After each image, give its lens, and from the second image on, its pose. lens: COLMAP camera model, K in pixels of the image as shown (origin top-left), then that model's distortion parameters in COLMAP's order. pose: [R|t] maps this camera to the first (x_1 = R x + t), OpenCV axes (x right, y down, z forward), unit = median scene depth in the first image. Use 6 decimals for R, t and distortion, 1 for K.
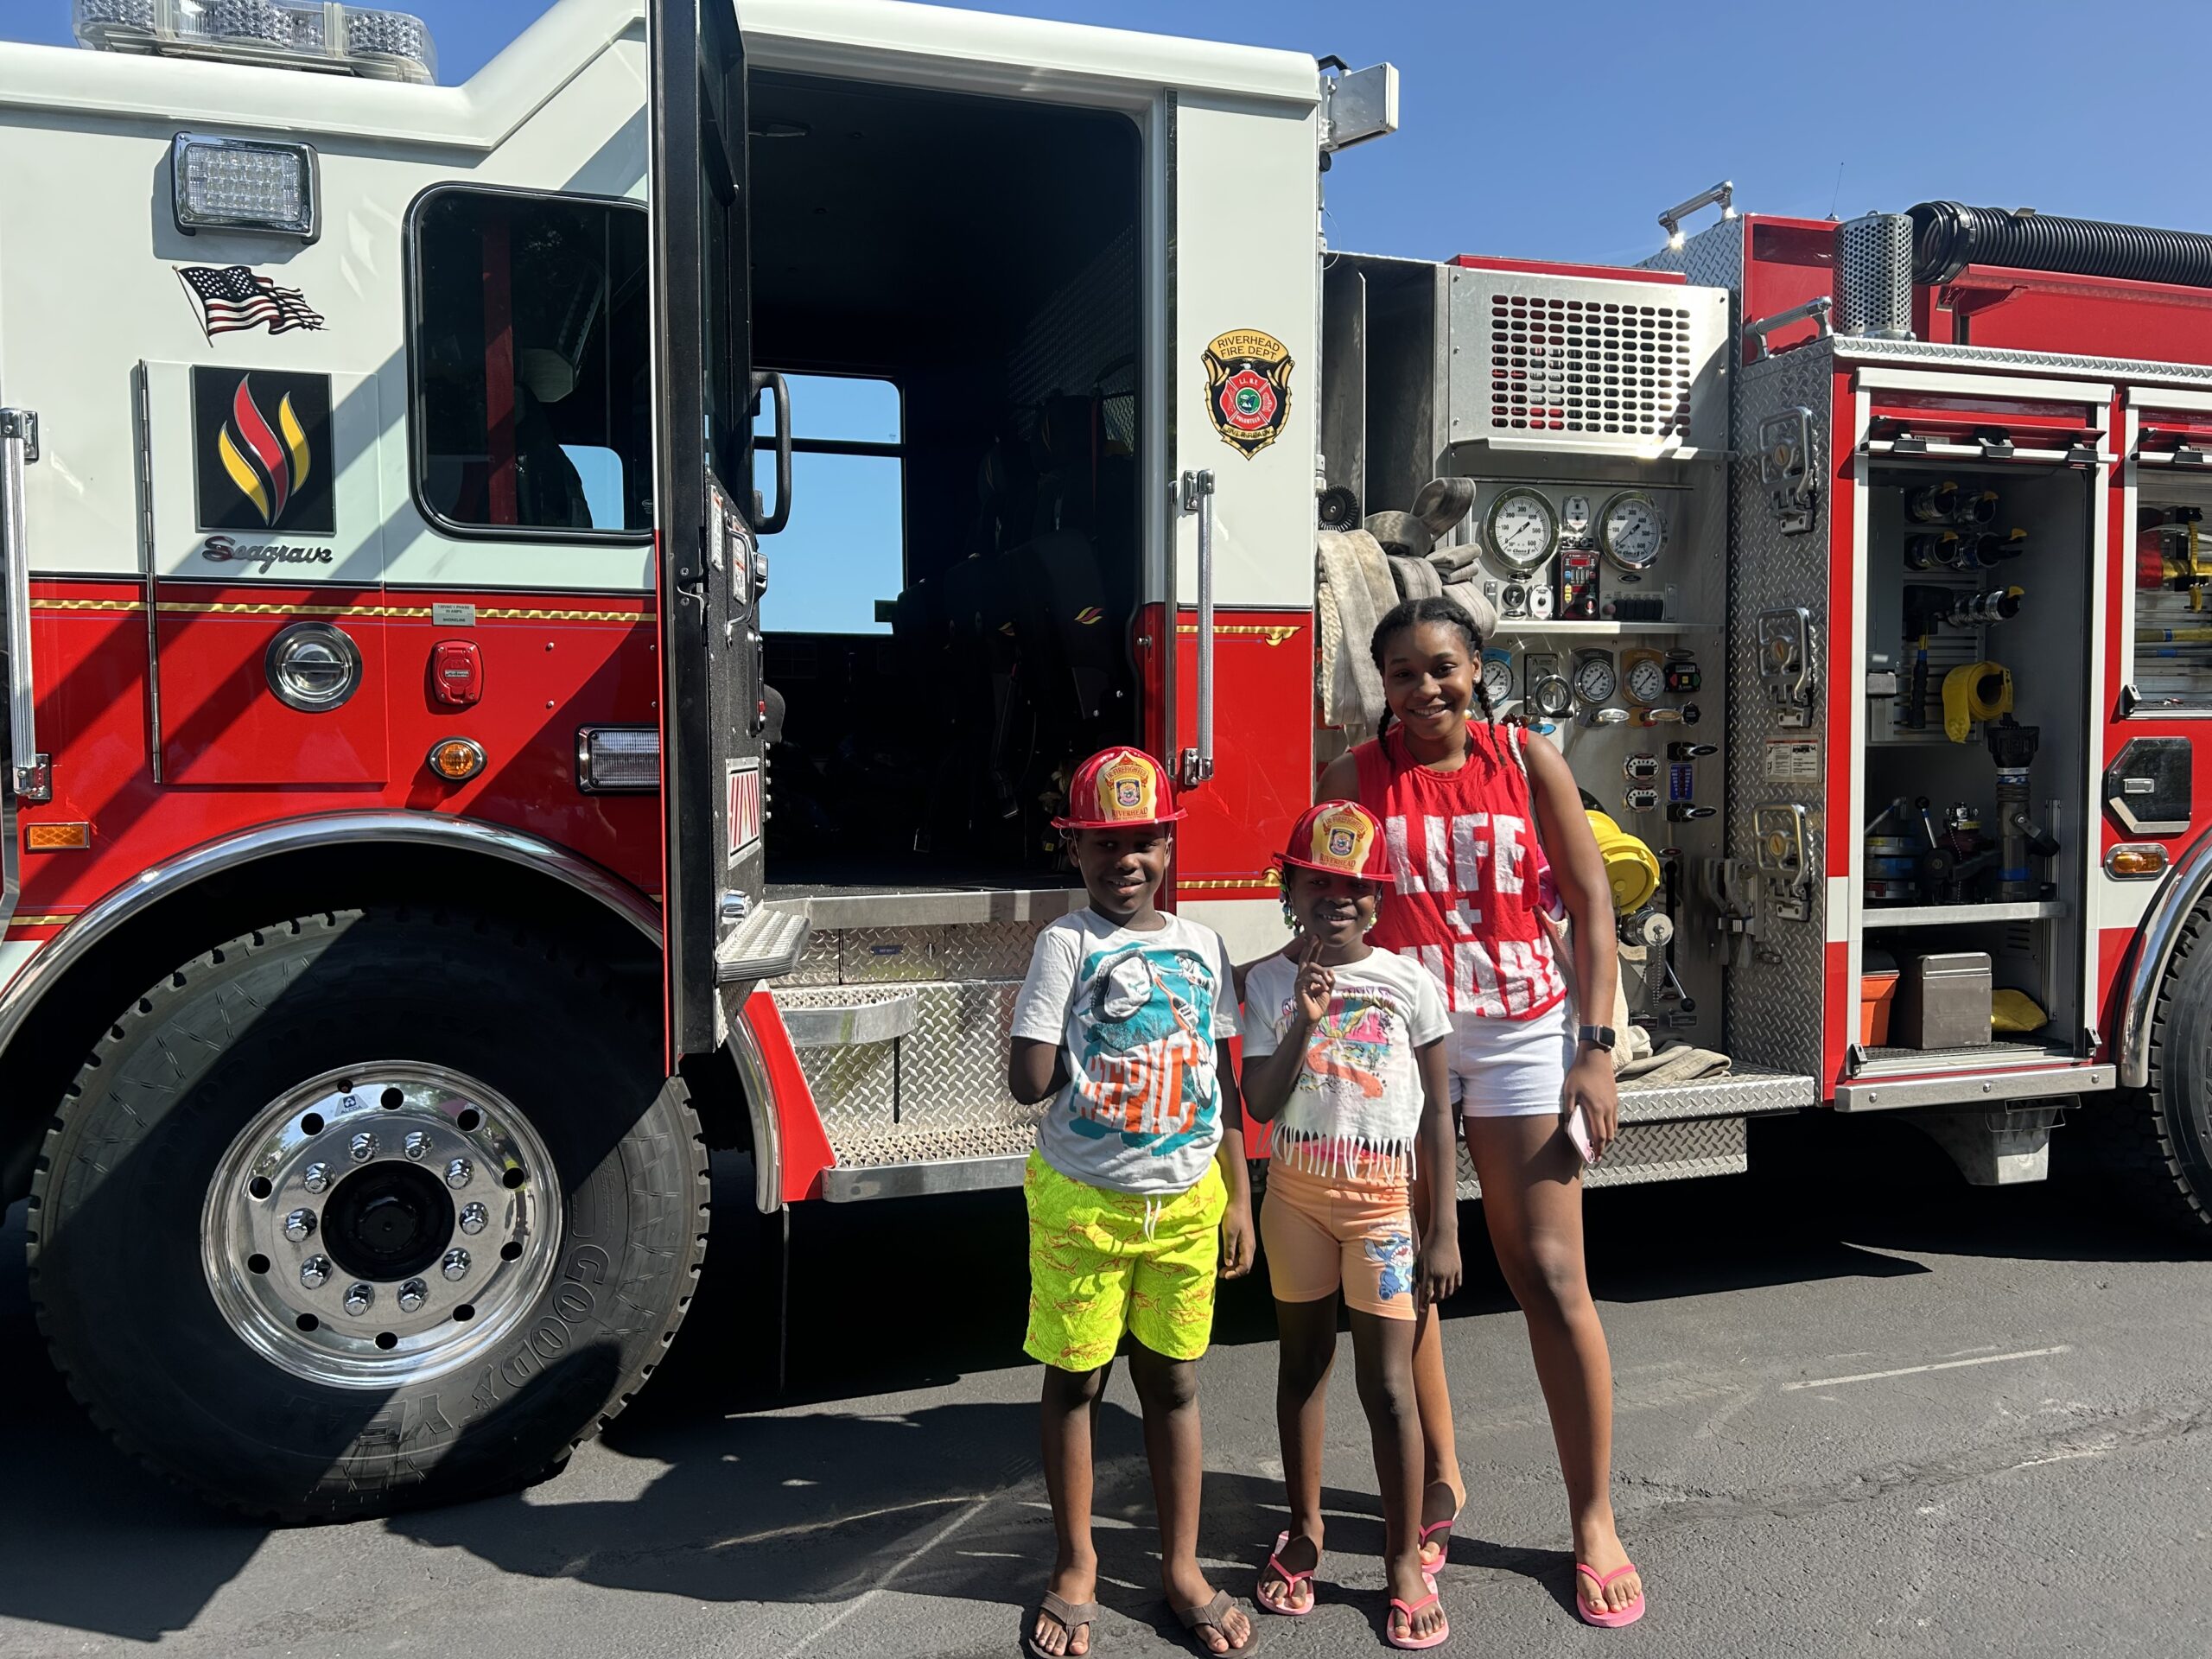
lens RADIAL K [[1683.5, 0, 1104.4], [0, 1683.5, 850.5], [0, 0, 1]] dist [0.055894, -0.065263]
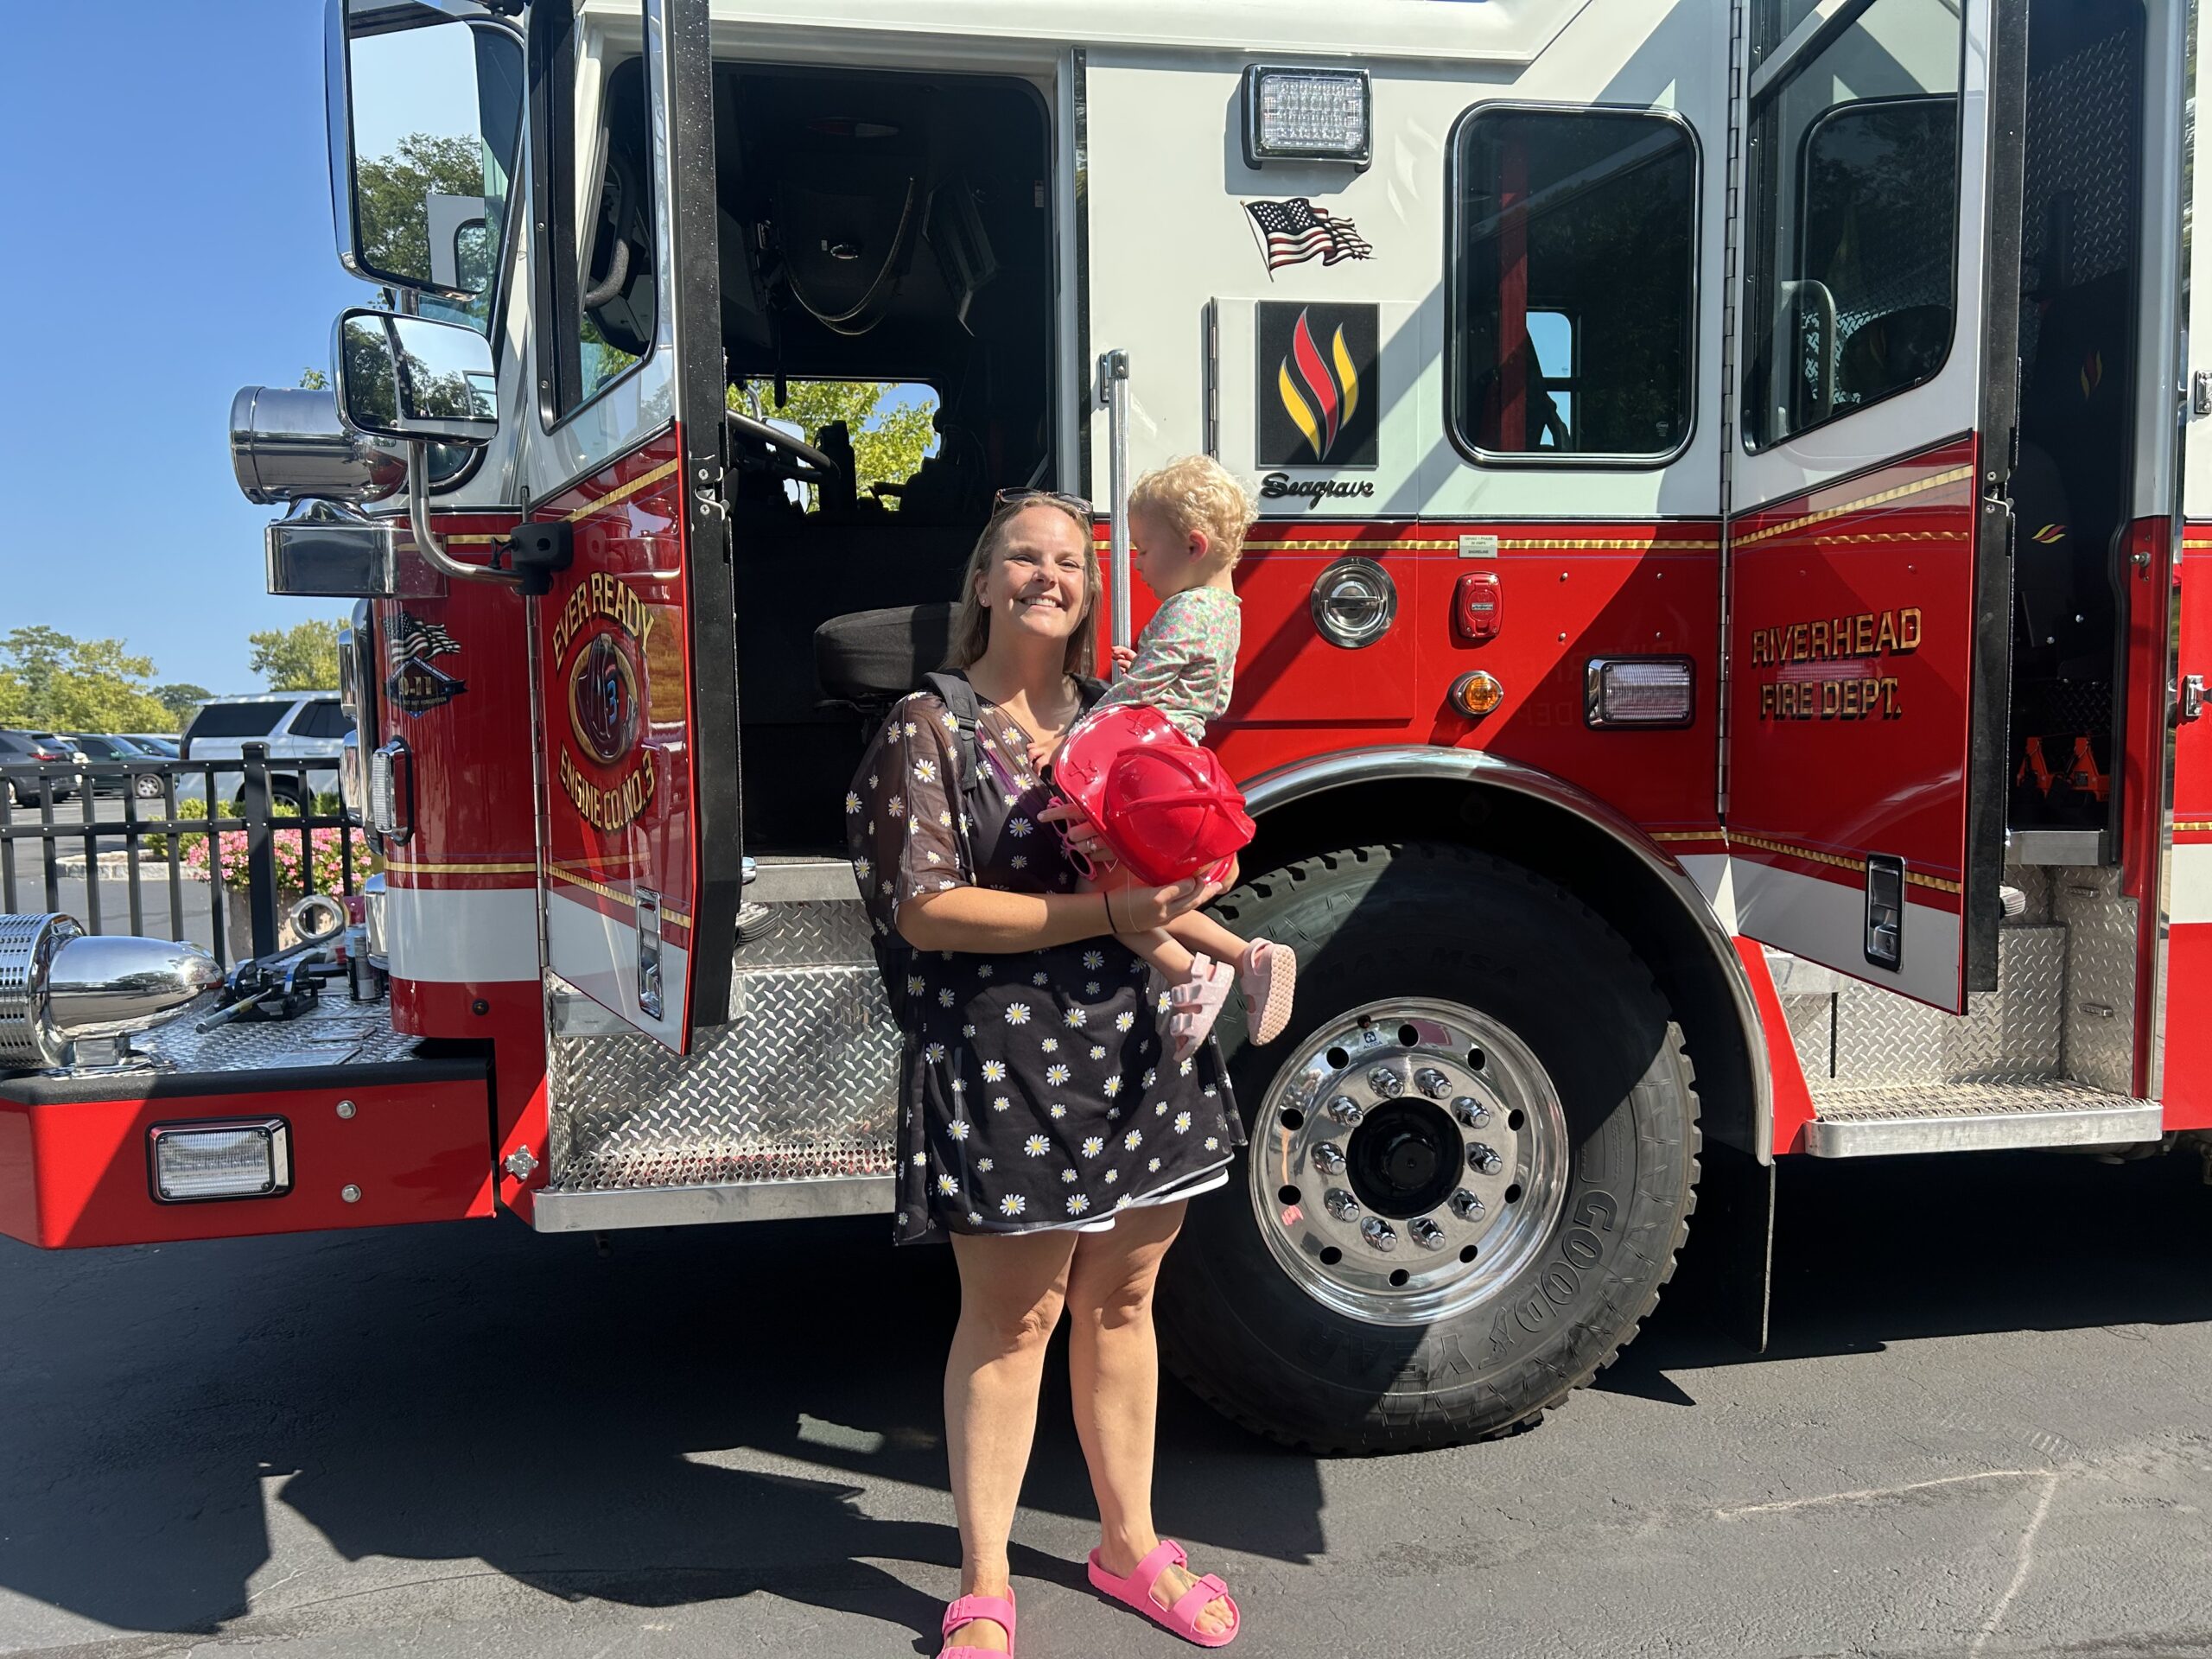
lens RADIAL K [[1683.5, 0, 1104.4], [0, 1683.5, 850.5], [0, 0, 1]] dist [0.055894, -0.065263]
pose [[0.989206, 0.003219, -0.146494, -0.441653], [-0.000124, 0.999777, 0.021134, 0.015898], [0.146529, -0.020887, 0.988986, -0.003978]]
